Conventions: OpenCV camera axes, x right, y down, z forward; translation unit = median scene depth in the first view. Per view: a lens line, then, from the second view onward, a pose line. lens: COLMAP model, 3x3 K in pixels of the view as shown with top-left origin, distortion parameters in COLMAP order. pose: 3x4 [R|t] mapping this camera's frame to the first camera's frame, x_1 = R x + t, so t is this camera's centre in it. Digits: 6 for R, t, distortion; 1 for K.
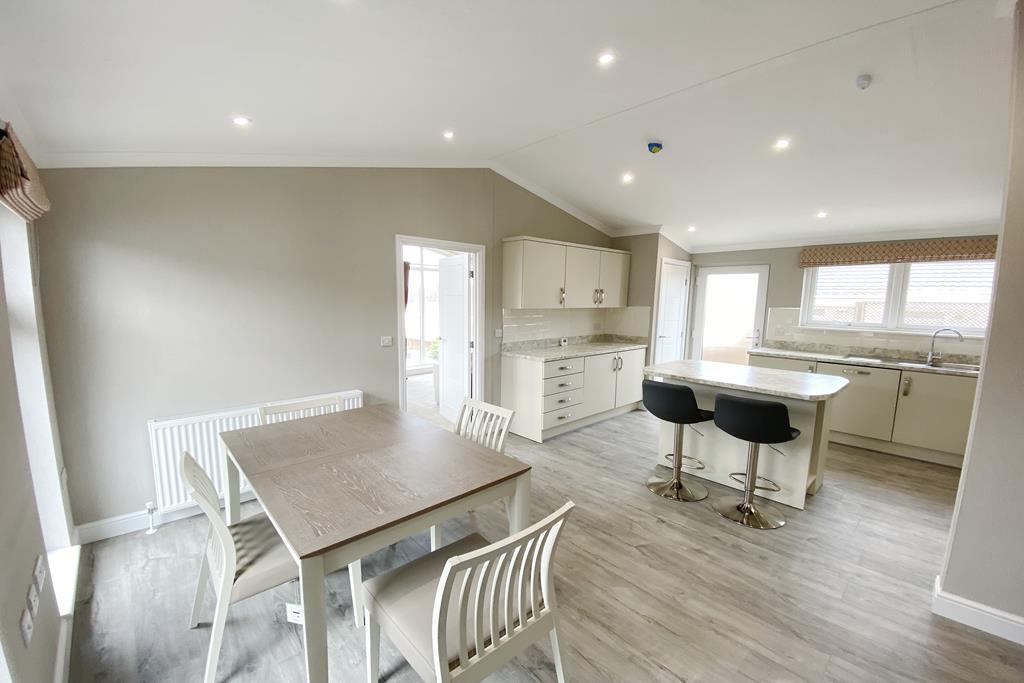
lens RADIAL K [[412.5, 0, 510.4], [0, 412.5, 352.9], [0, 0, 1]] dist [0.039117, -0.029051]
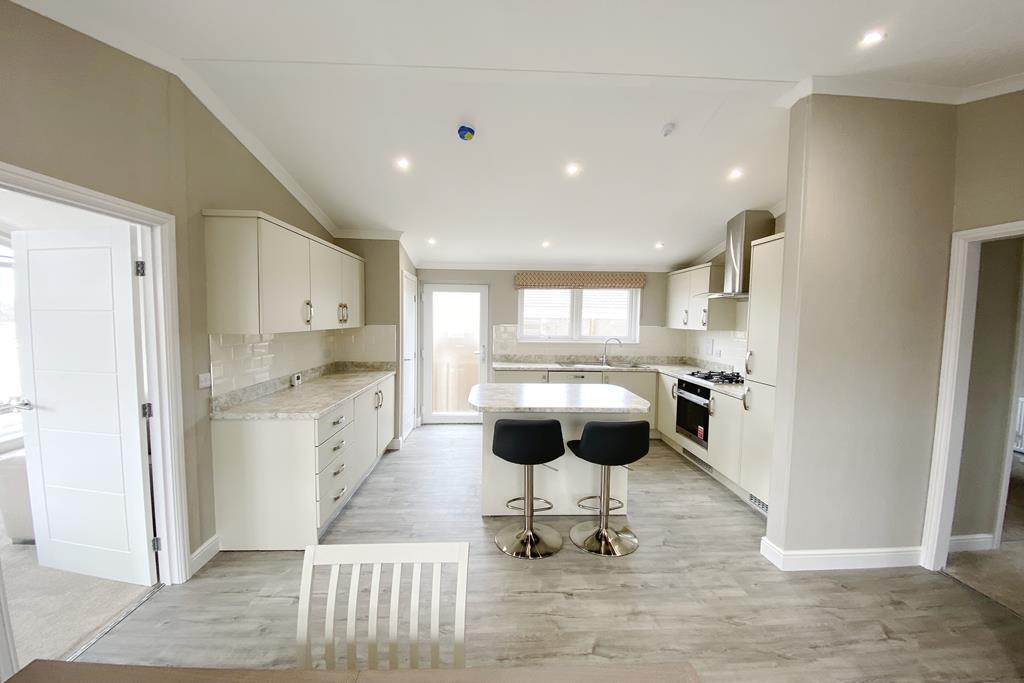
lens RADIAL K [[412.5, 0, 510.4], [0, 412.5, 352.9], [0, 0, 1]] dist [0.039117, -0.029051]
pose [[0.650141, -0.070982, 0.756490, -0.177650], [0.098089, 0.995136, 0.009075, -0.048931], [-0.753455, 0.068303, 0.653942, 0.326983]]
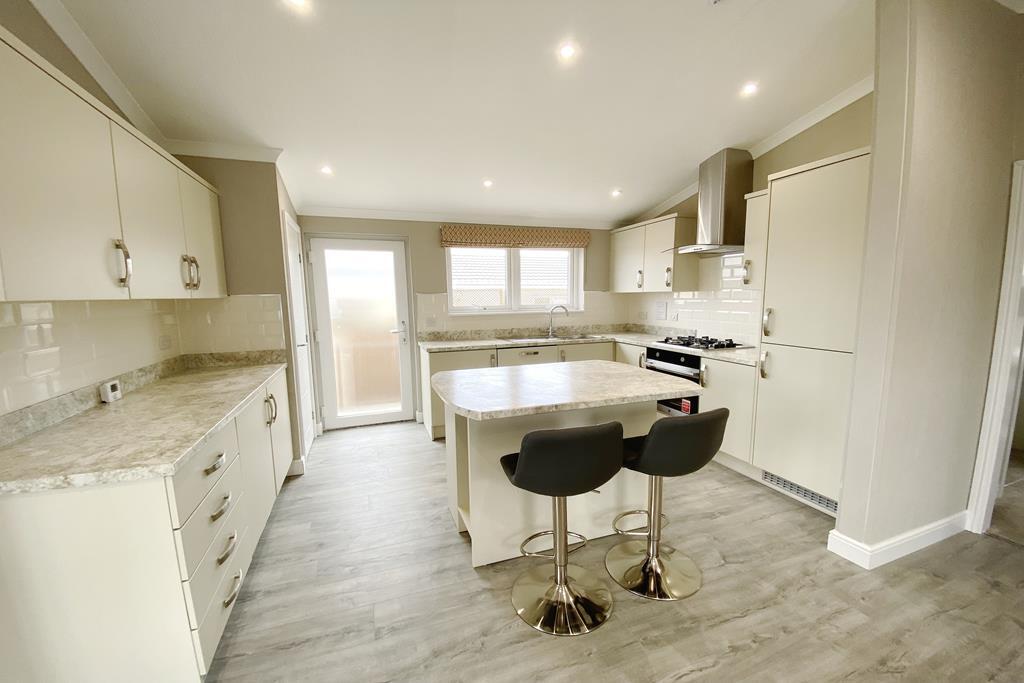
lens RADIAL K [[412.5, 0, 510.4], [0, 412.5, 352.9], [0, 0, 1]] dist [0.039117, -0.029051]
pose [[0.394842, -0.146557, 0.906984, -0.075445], [0.142654, 0.985002, 0.097061, -0.053171], [-0.907606, 0.091061, 0.409827, 0.583862]]
